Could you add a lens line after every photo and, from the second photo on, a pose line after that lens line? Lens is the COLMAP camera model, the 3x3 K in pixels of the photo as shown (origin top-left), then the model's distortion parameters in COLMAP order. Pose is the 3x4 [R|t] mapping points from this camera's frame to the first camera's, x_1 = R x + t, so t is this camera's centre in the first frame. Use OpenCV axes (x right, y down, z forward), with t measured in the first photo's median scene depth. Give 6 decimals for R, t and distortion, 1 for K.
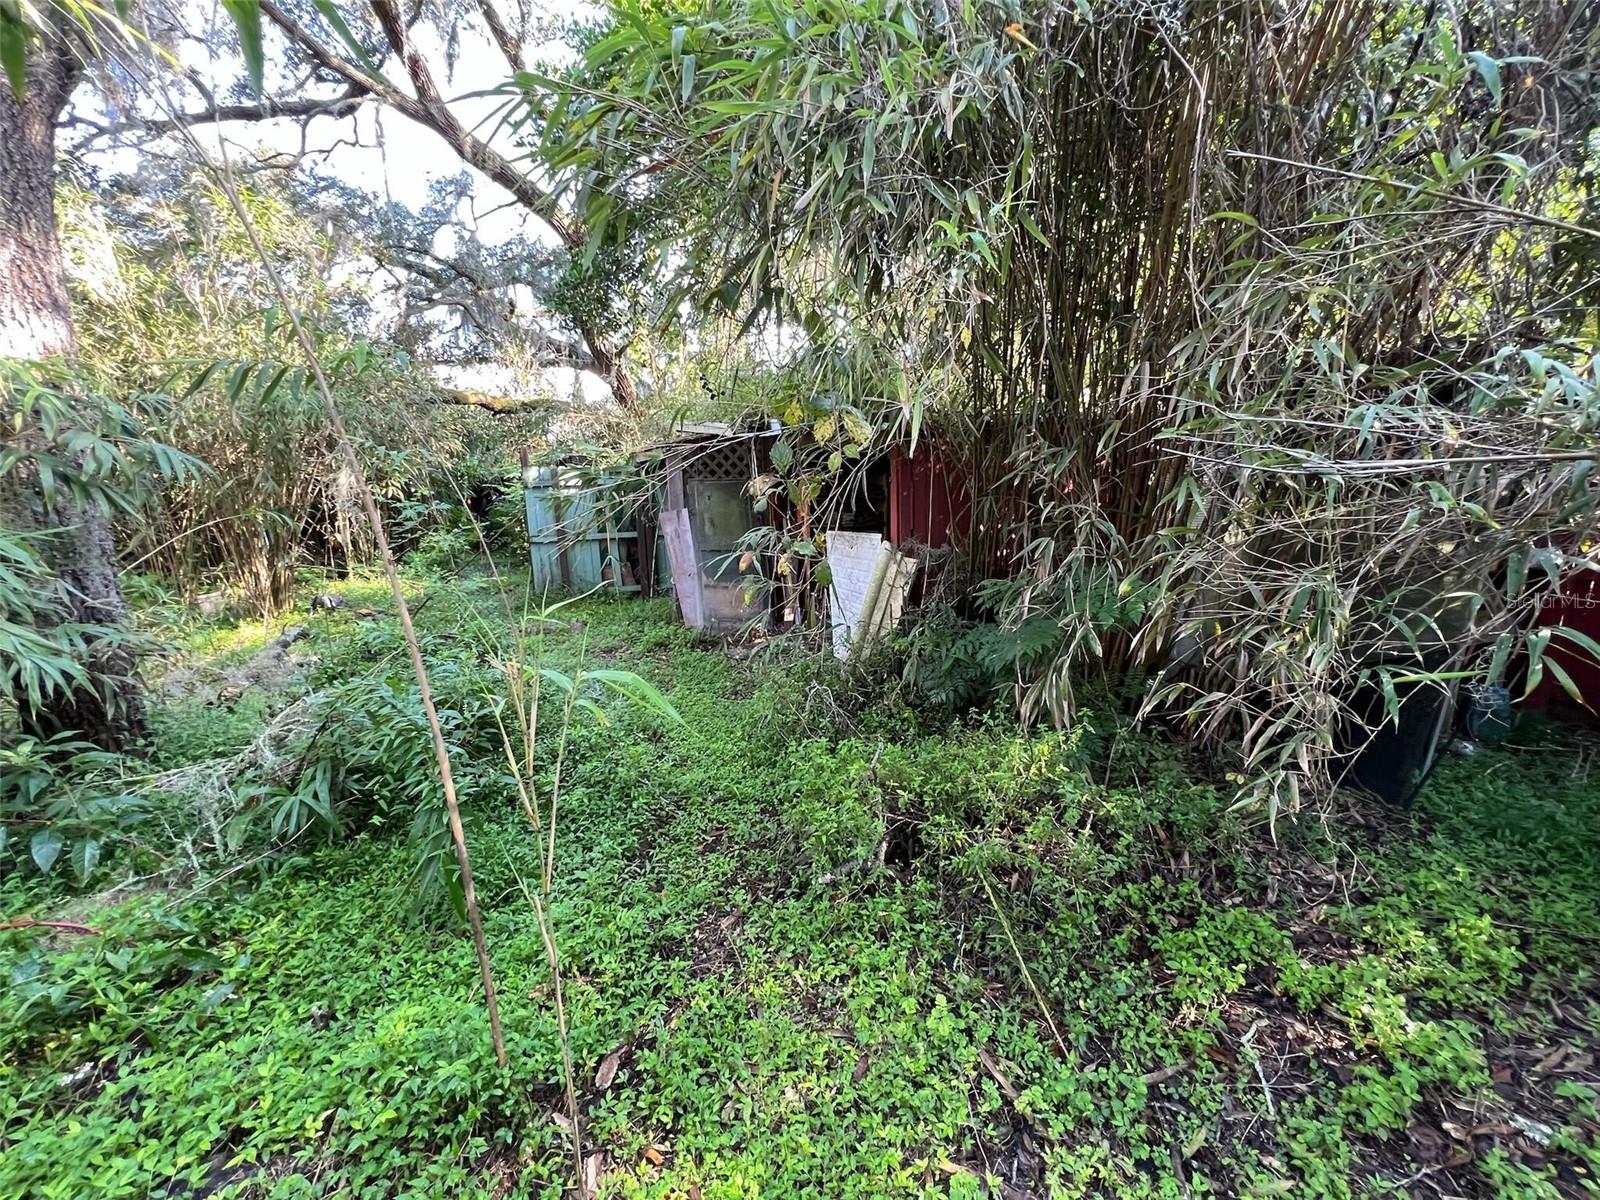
lens RADIAL K [[642.4, 0, 802.5], [0, 642.4, 600.9], [0, 0, 1]] dist [-0.001638, 0.000334]
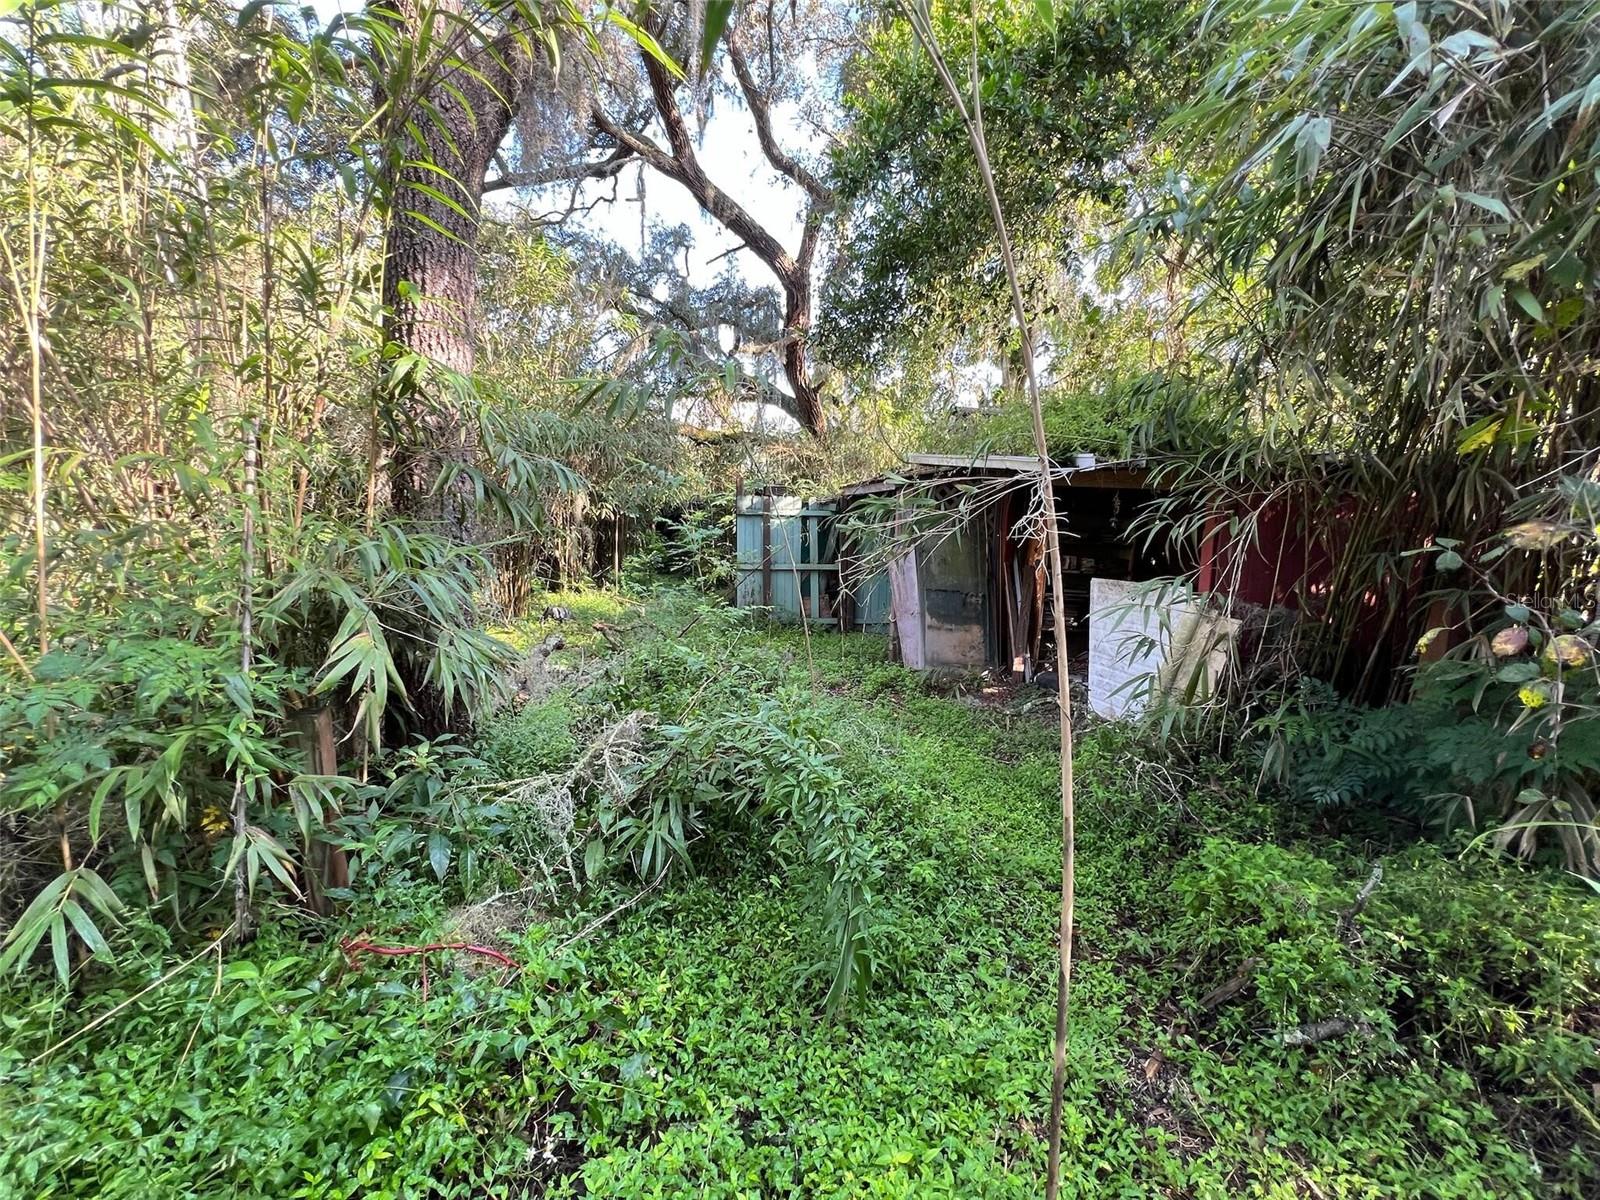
lens RADIAL K [[644.3, 0, 806.7], [0, 644.3, 597.9], [0, 0, 1]] dist [0.001484, 0.000047]
pose [[0.977924, 0.069048, -0.197223, -0.110696], [-0.080508, 0.995464, -0.050685, -0.002277], [0.192828, 0.065444, 0.979048, 0.023706]]
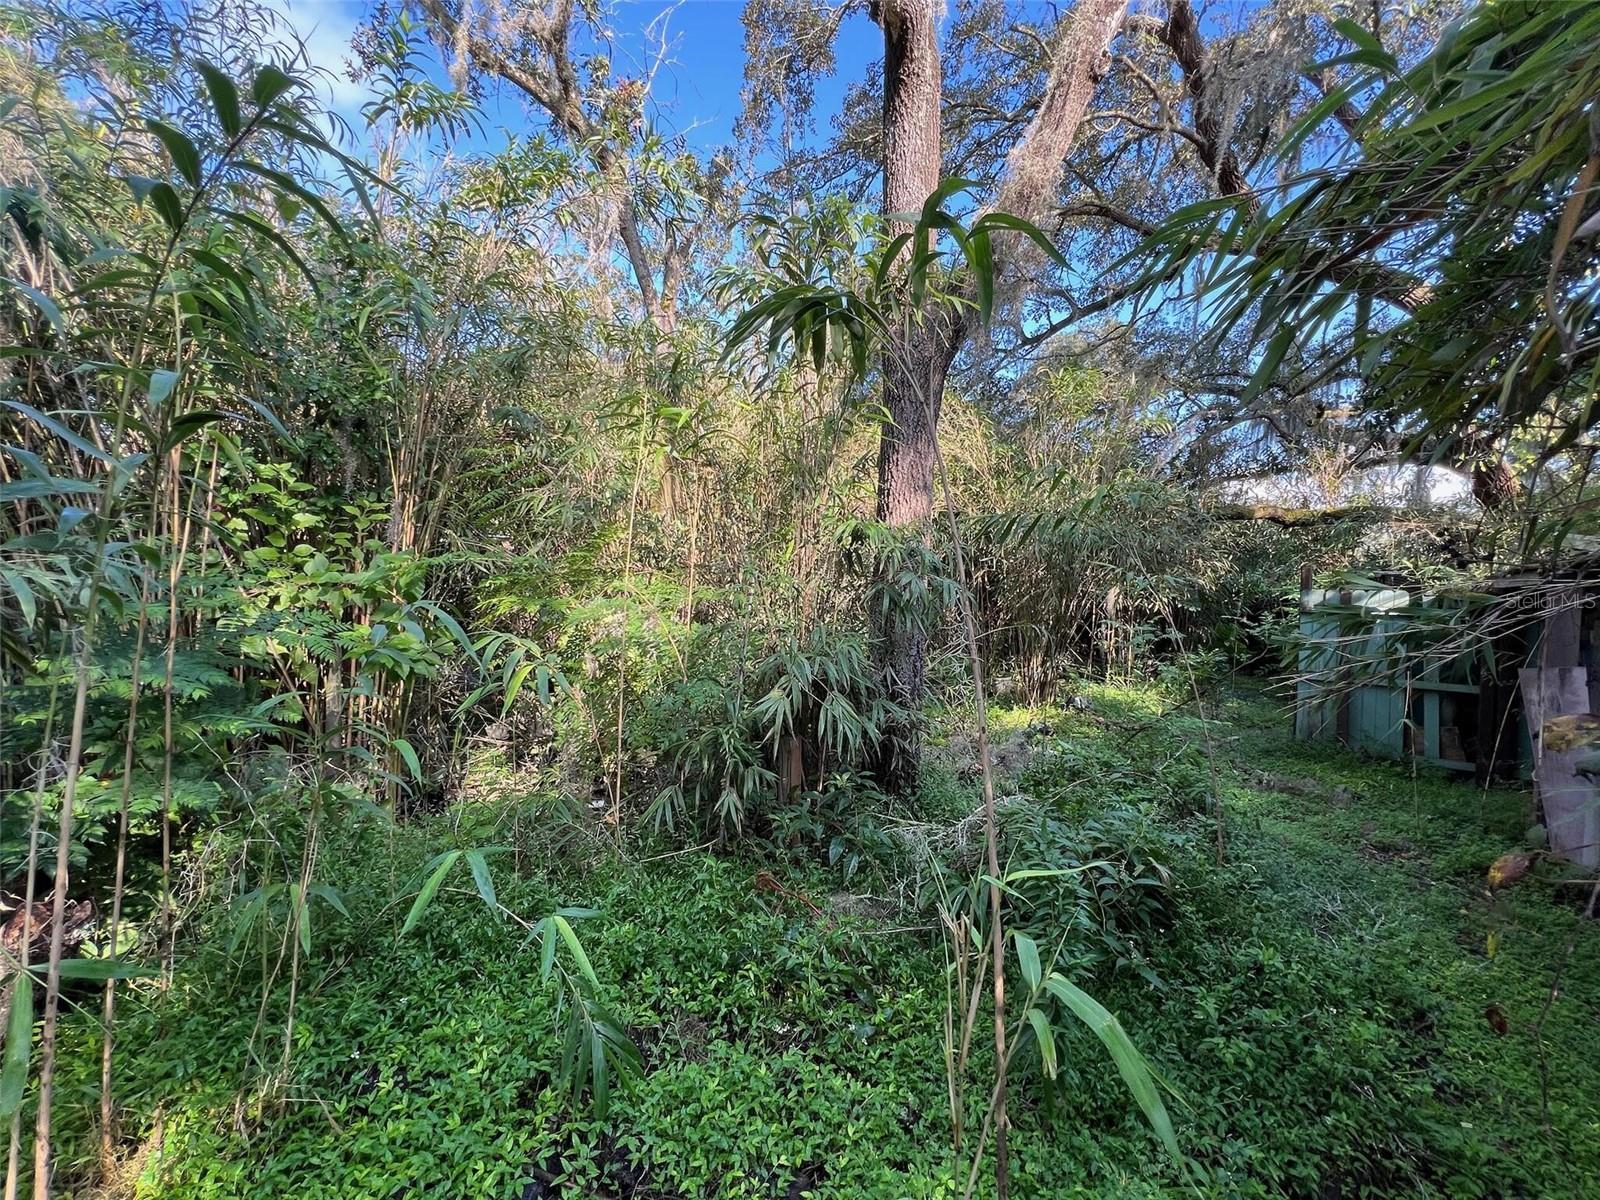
lens RADIAL K [[642.4, 0, 802.5], [0, 642.4, 600.9], [0, 0, 1]] dist [-0.001638, 0.000334]
pose [[0.458357, 0.052093, -0.887240, 0.017023], [-0.198525, 0.979059, -0.045076, -0.022913], [0.866312, 0.196800, 0.459100, 0.034851]]
